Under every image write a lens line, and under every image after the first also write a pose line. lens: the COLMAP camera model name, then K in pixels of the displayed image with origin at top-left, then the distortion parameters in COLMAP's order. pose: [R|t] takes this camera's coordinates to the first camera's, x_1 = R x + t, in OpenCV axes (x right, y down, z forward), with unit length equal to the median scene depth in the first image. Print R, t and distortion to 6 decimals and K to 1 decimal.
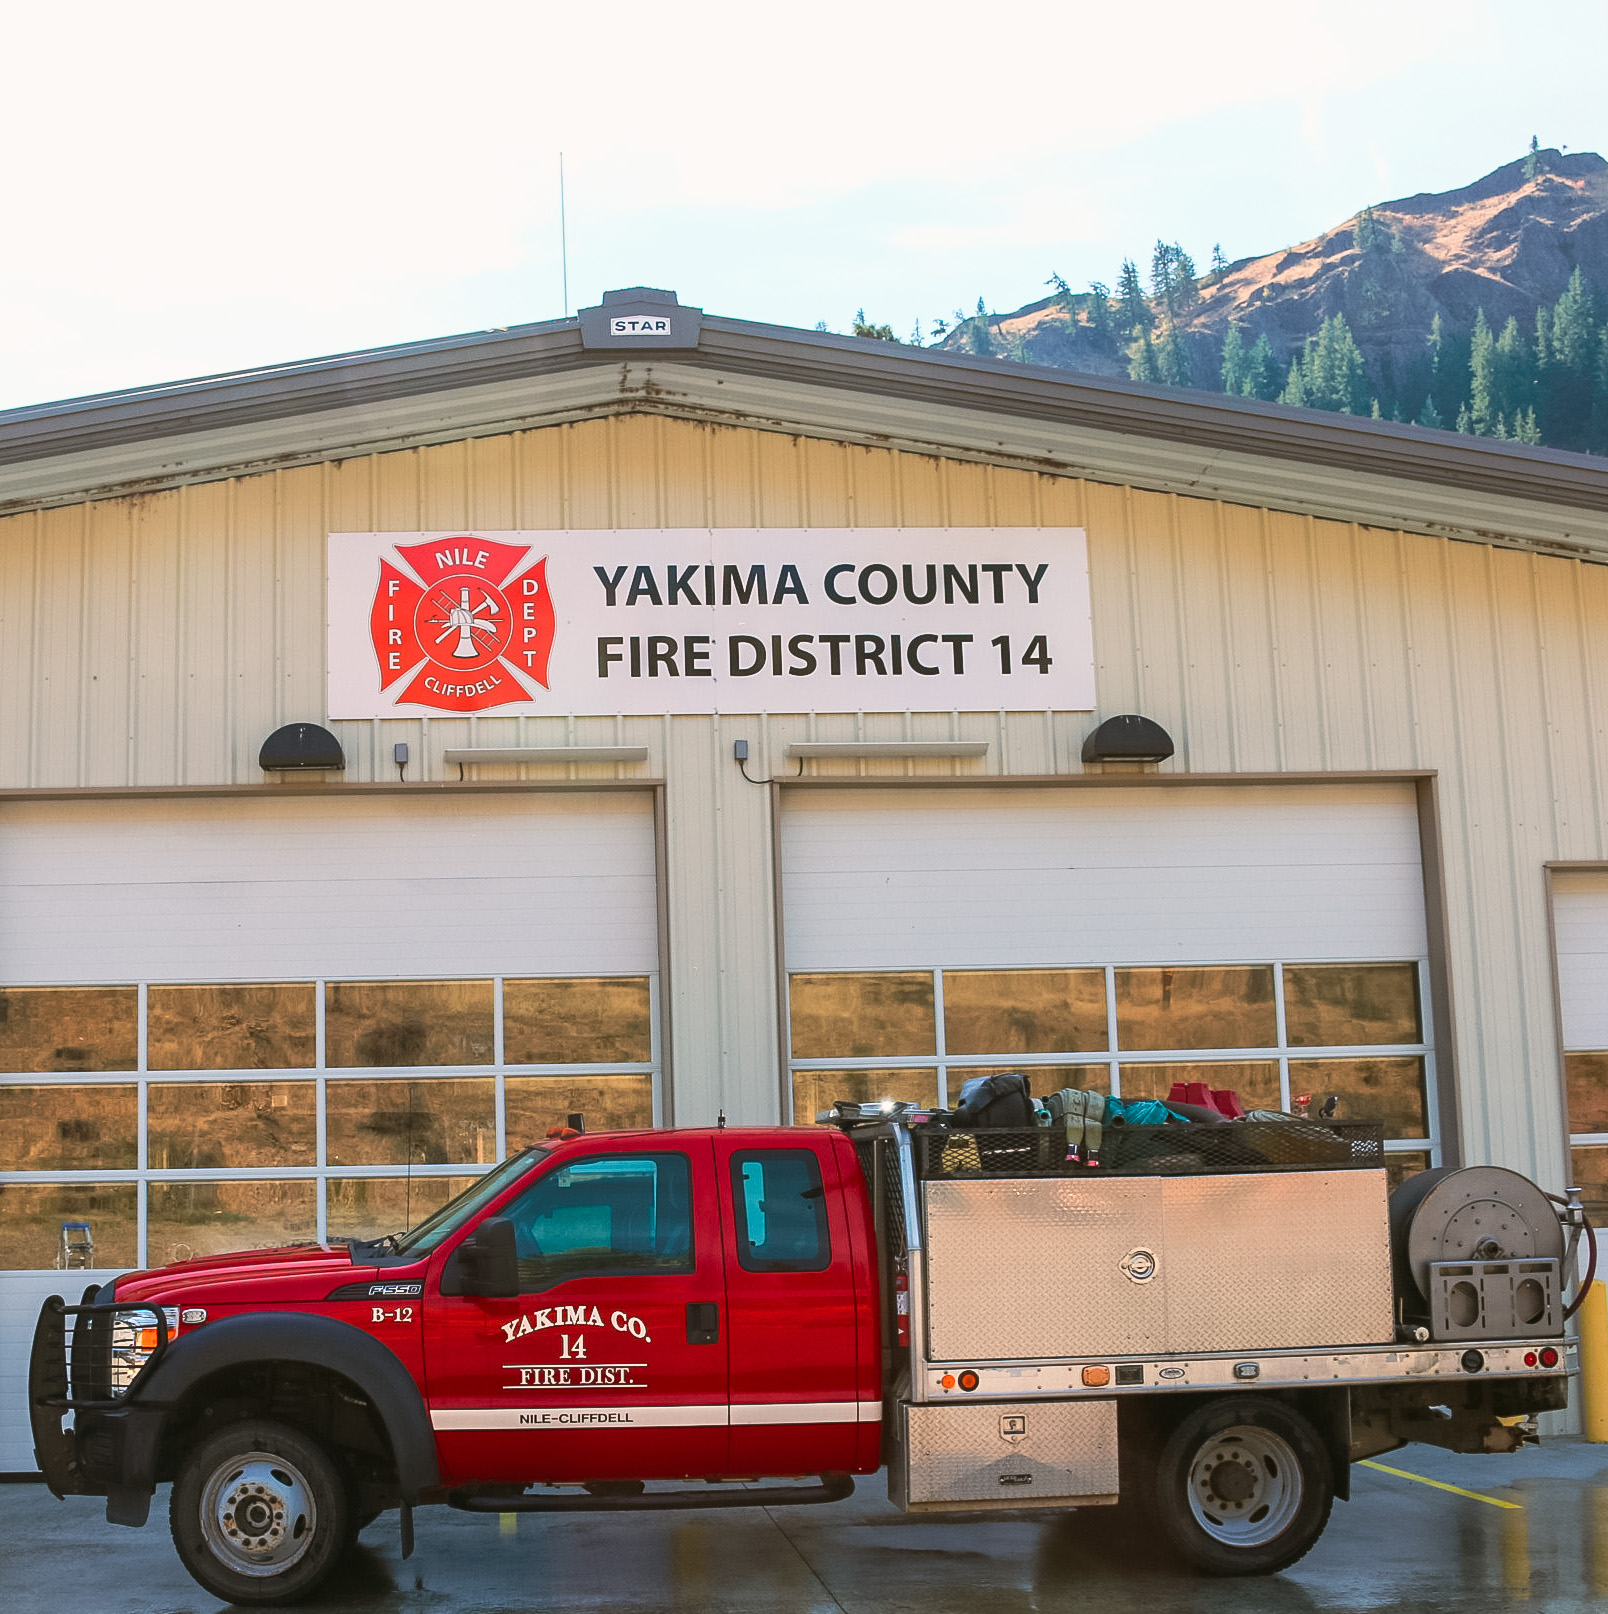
lens RADIAL K [[2658.4, 0, 738.3], [0, 2658.4, 910.8], [0, 0, 1]] dist [-0.142704, 0.007388]
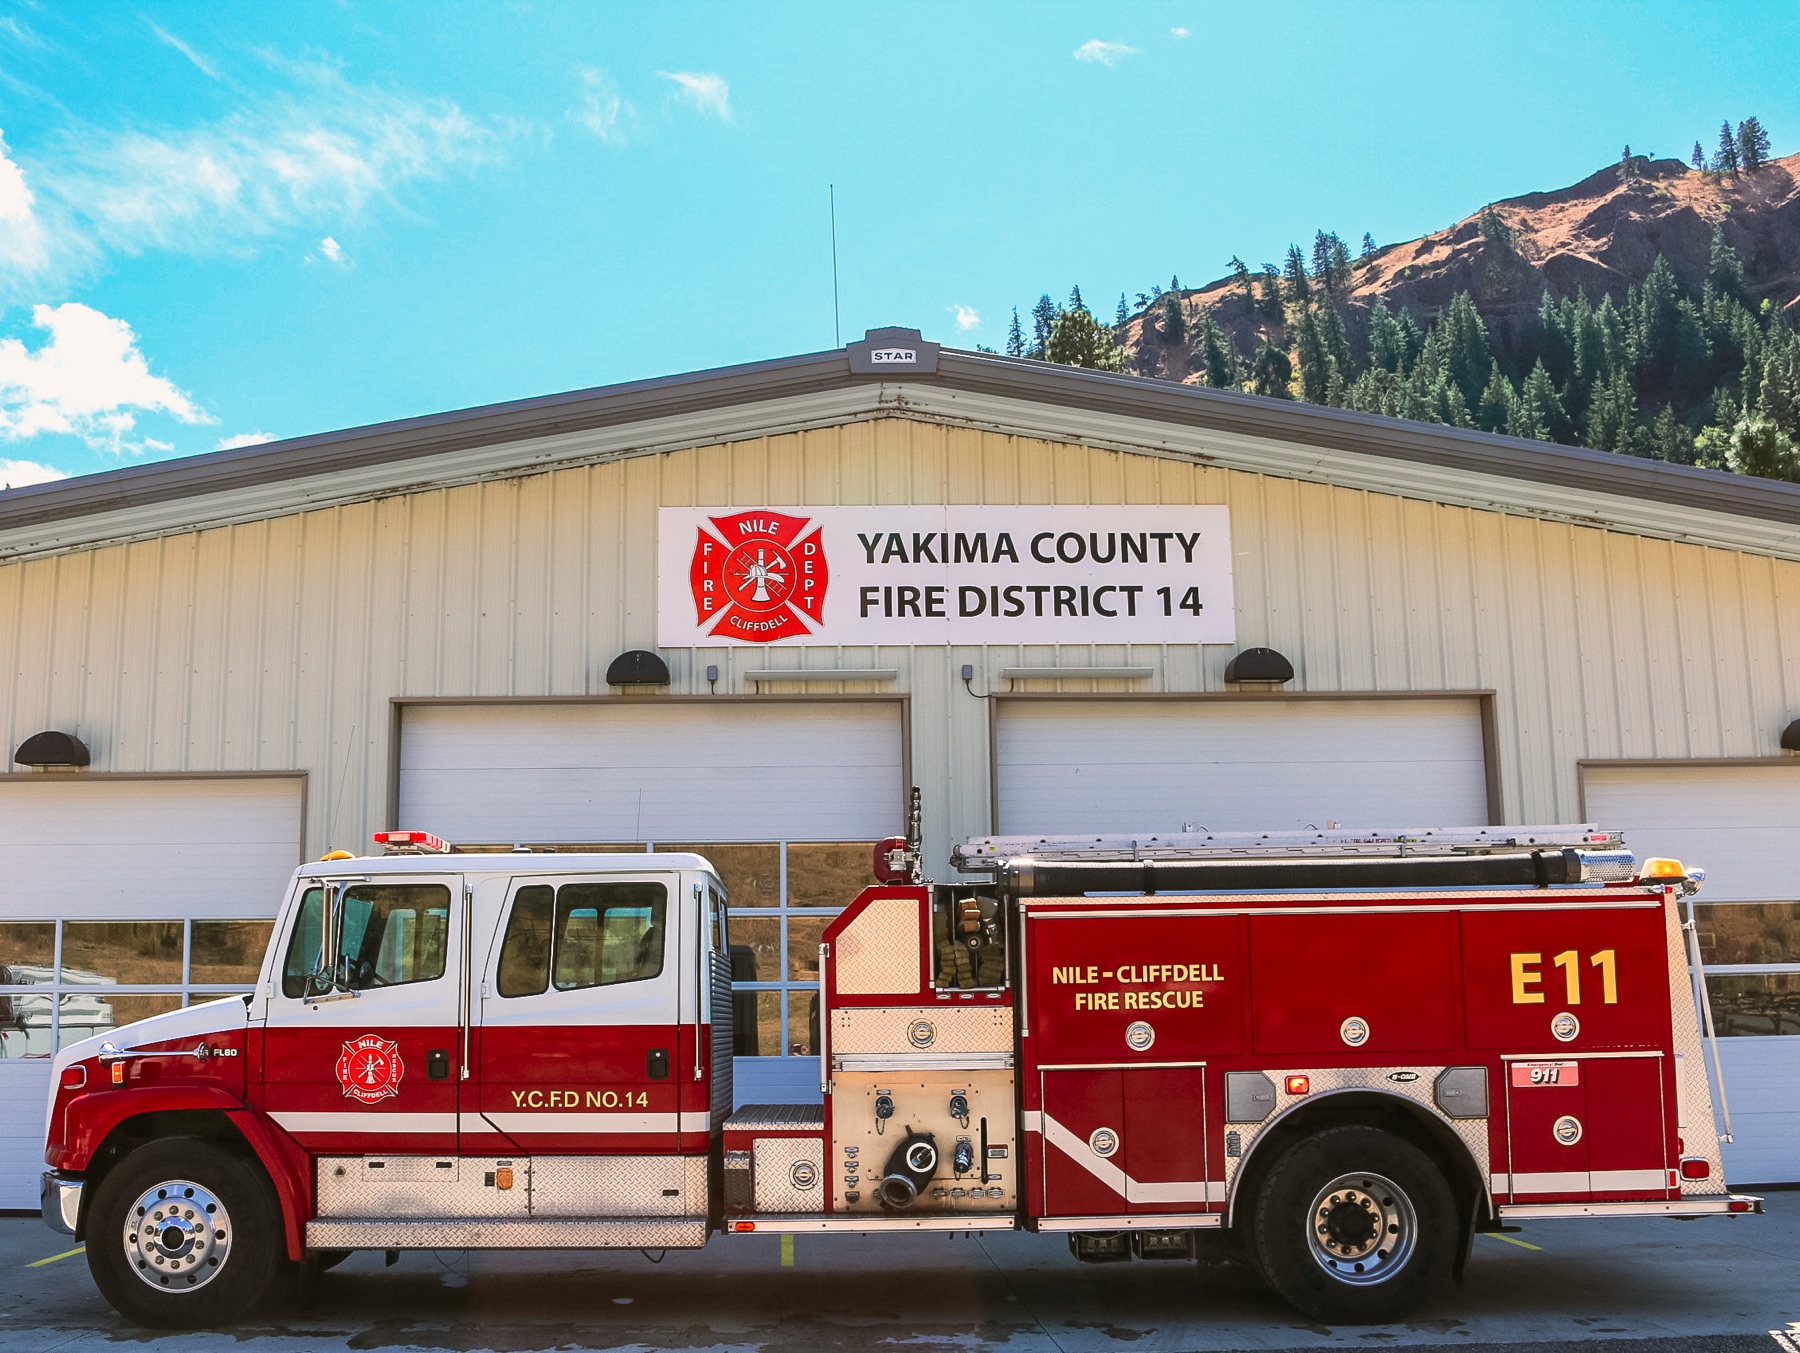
lens RADIAL K [[2195.9, 0, 900.0], [0, 2195.9, 676.5], [0, 0, 1]] dist [-0.146024, 0.034427]
pose [[0.999361, 0.007335, -0.034976, 0.005853], [-0.008814, 0.999066, -0.042303, -0.011607], [0.034633, 0.042585, 0.998492, -0.097330]]
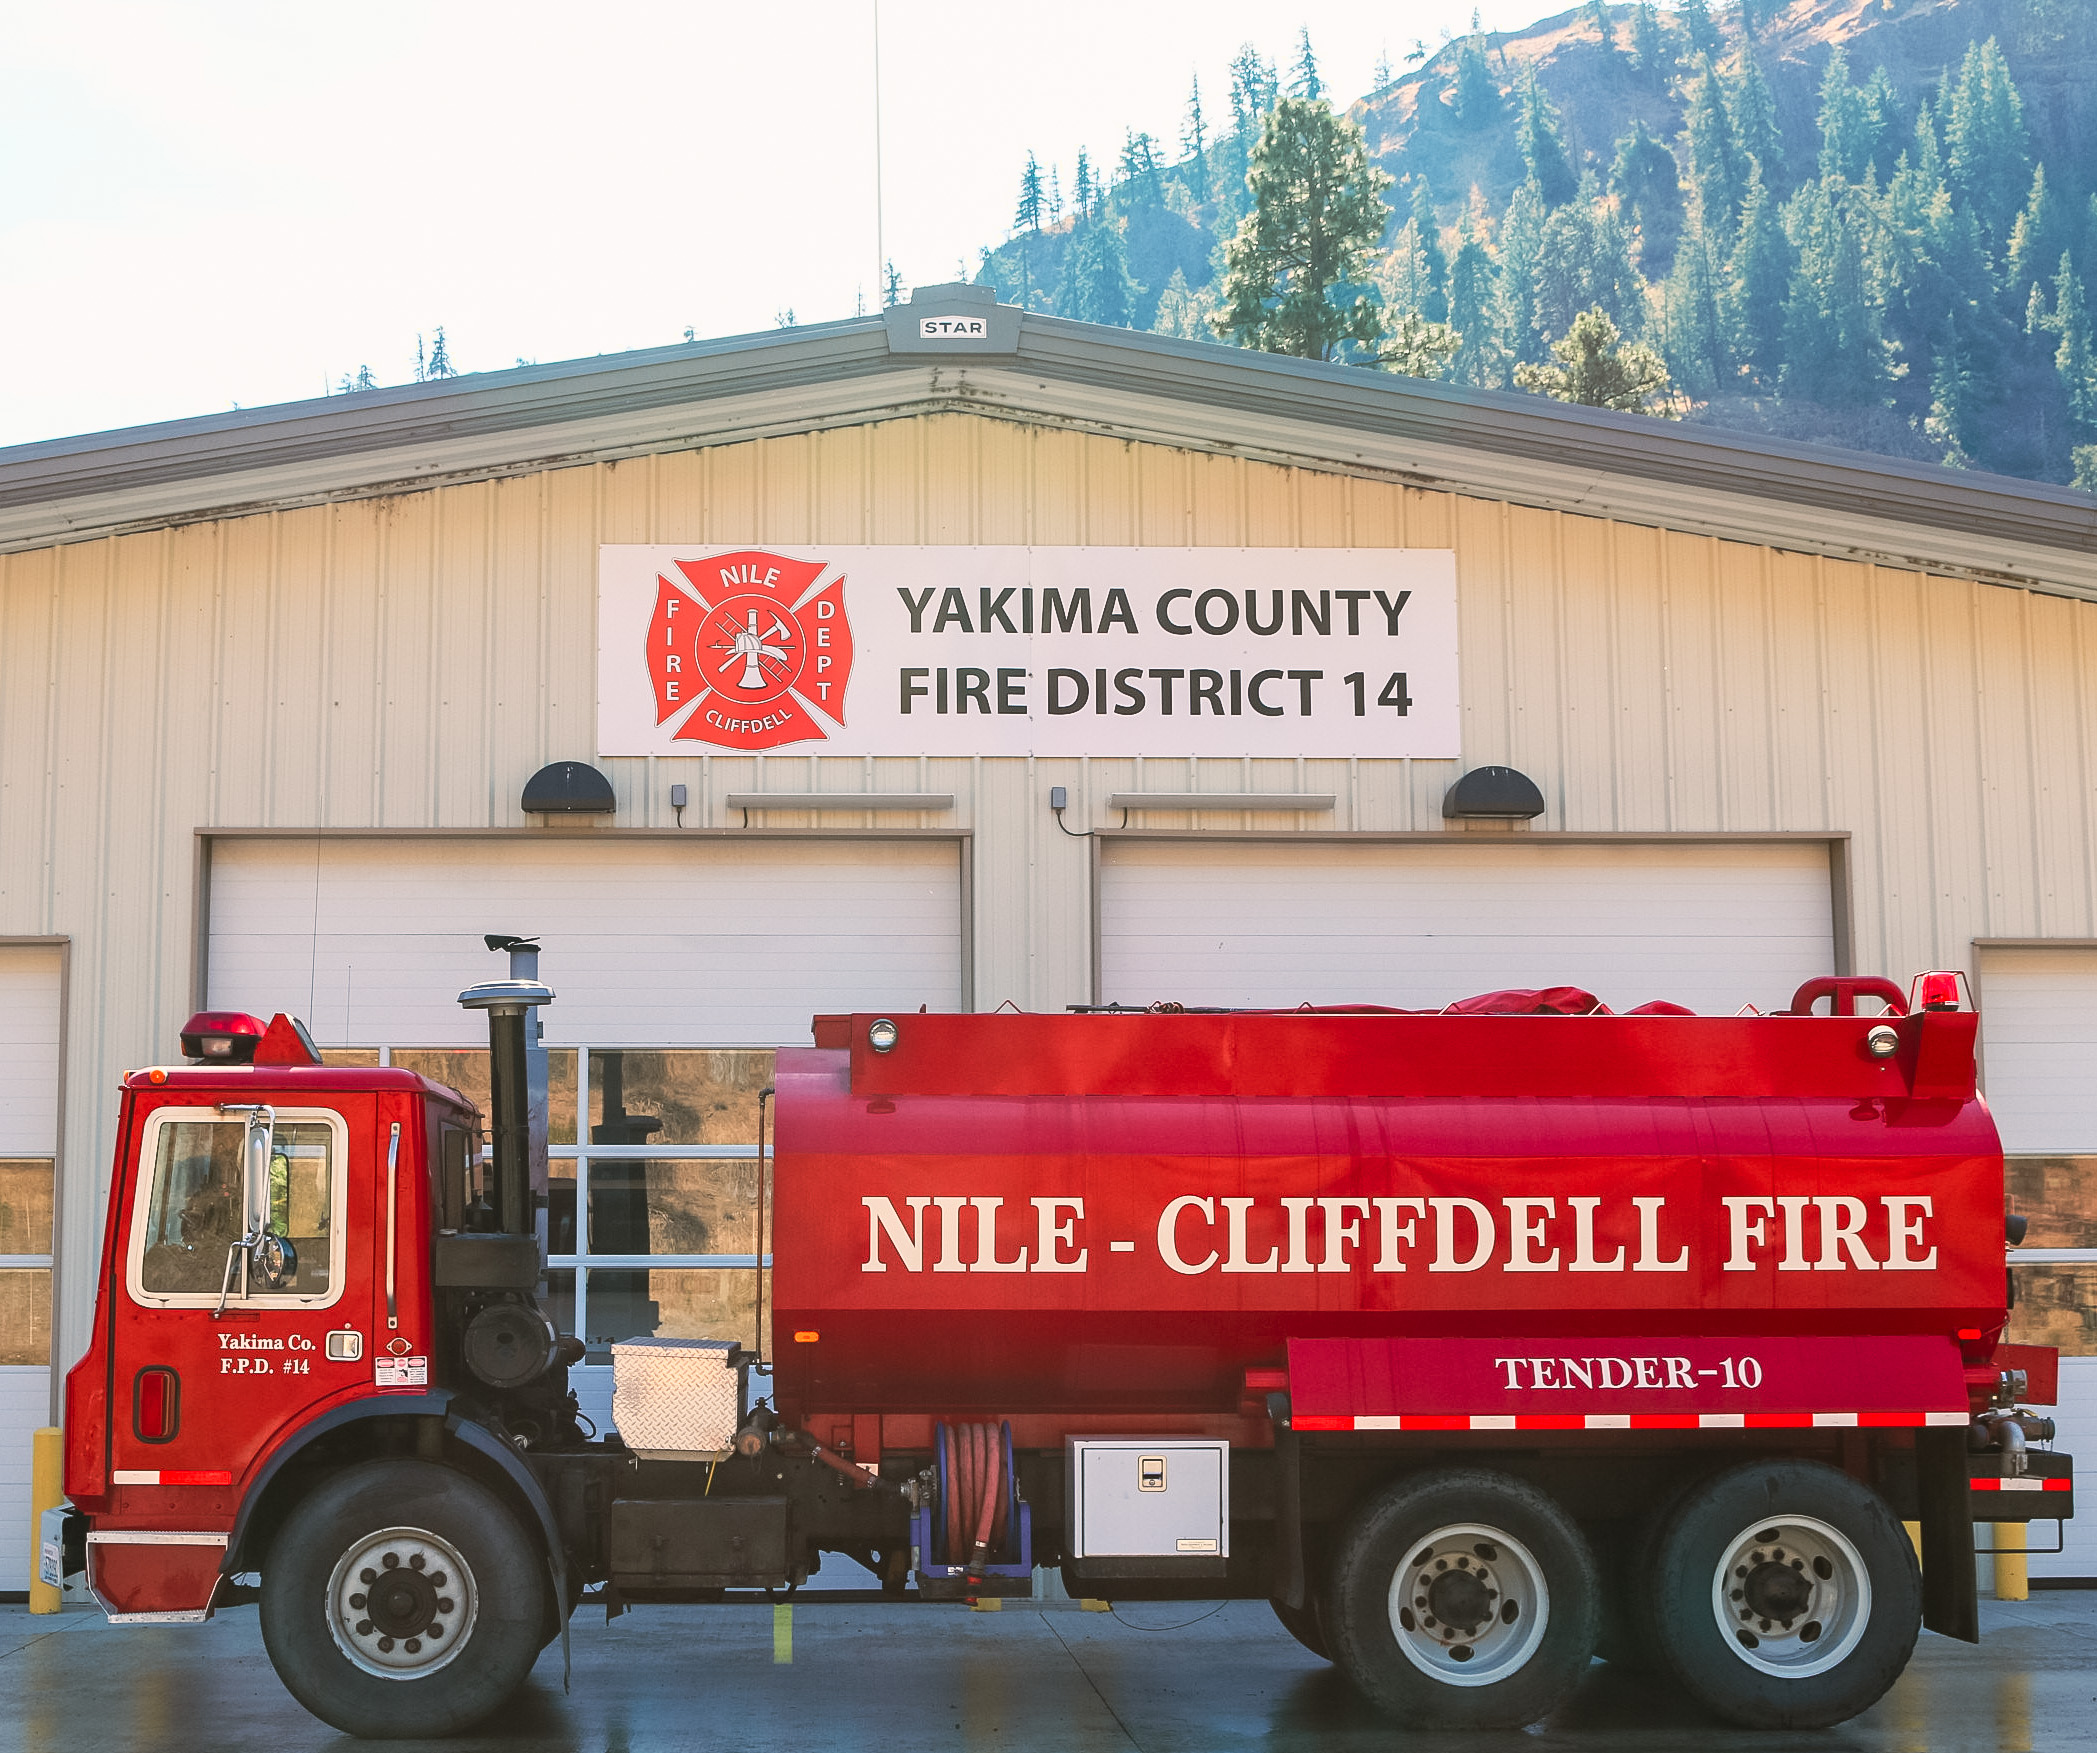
lens RADIAL K [[3948.9, 0, 1048.5], [0, 3948.9, 876.5], [0, 0, 1]] dist [-0.079217, -0.054622]
pose [[0.999618, 0.019606, -0.019486, 0.023854], [-0.019497, 0.999794, 0.005723, -0.041319], [0.019594, -0.005341, 0.999794, -0.324411]]
